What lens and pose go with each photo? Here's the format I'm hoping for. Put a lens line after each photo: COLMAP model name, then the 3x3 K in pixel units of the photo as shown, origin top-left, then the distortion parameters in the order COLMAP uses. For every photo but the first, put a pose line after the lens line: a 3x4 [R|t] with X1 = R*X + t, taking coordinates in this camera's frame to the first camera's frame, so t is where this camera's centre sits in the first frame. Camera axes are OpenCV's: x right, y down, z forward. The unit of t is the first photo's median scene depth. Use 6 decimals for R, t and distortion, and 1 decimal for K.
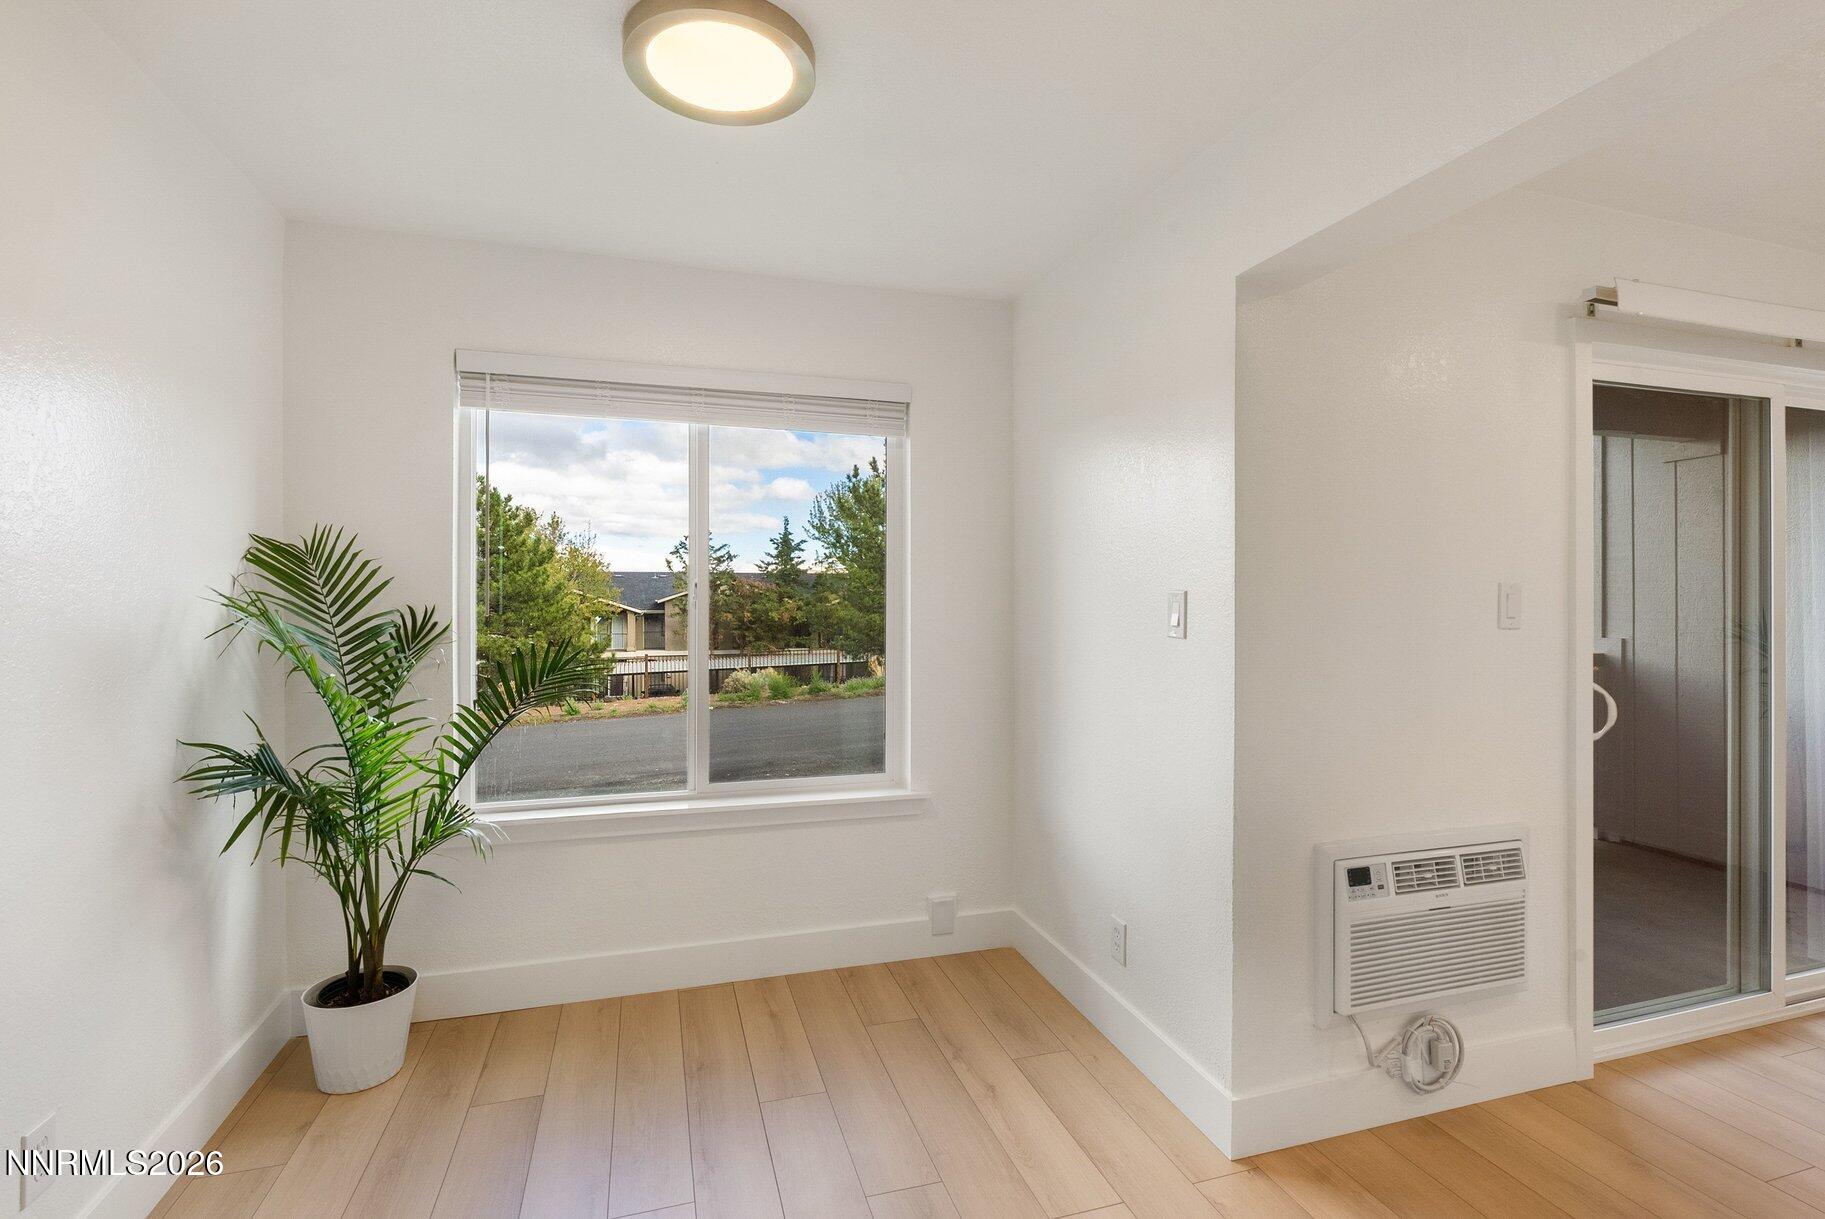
lens RADIAL K [[836.8, 0, 887.9], [0, 836.8, 599.2], [0, 0, 1]] dist [-0.002054, -0.001079]
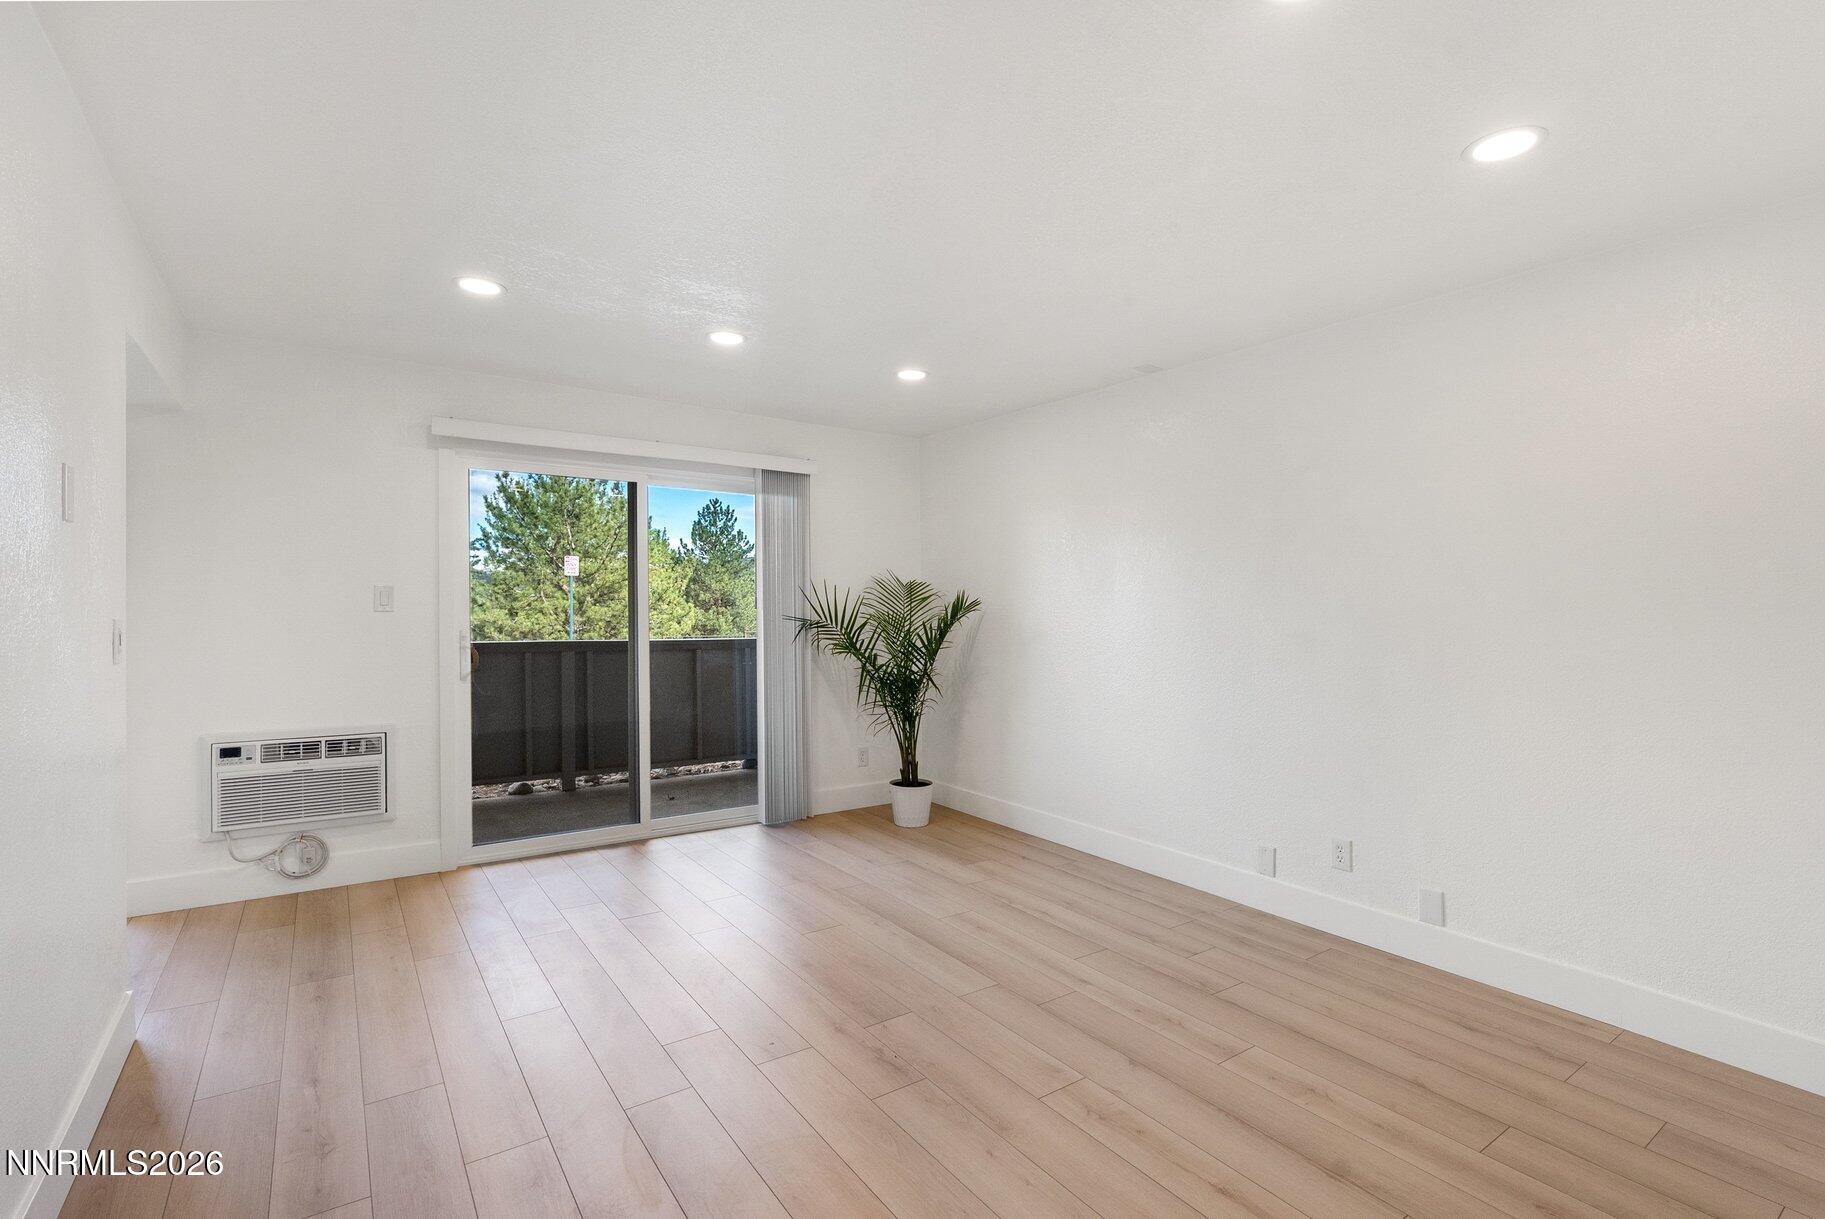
lens RADIAL K [[836.8, 0, 887.9], [0, 836.8, 599.2], [0, 0, 1]] dist [-0.002054, -0.001079]
pose [[0.956251, 0.006494, 0.292475, 1.283419], [-0.005518, 0.999976, -0.004163, 0.011843], [-0.292495, 0.002367, 0.956264, -1.000812]]
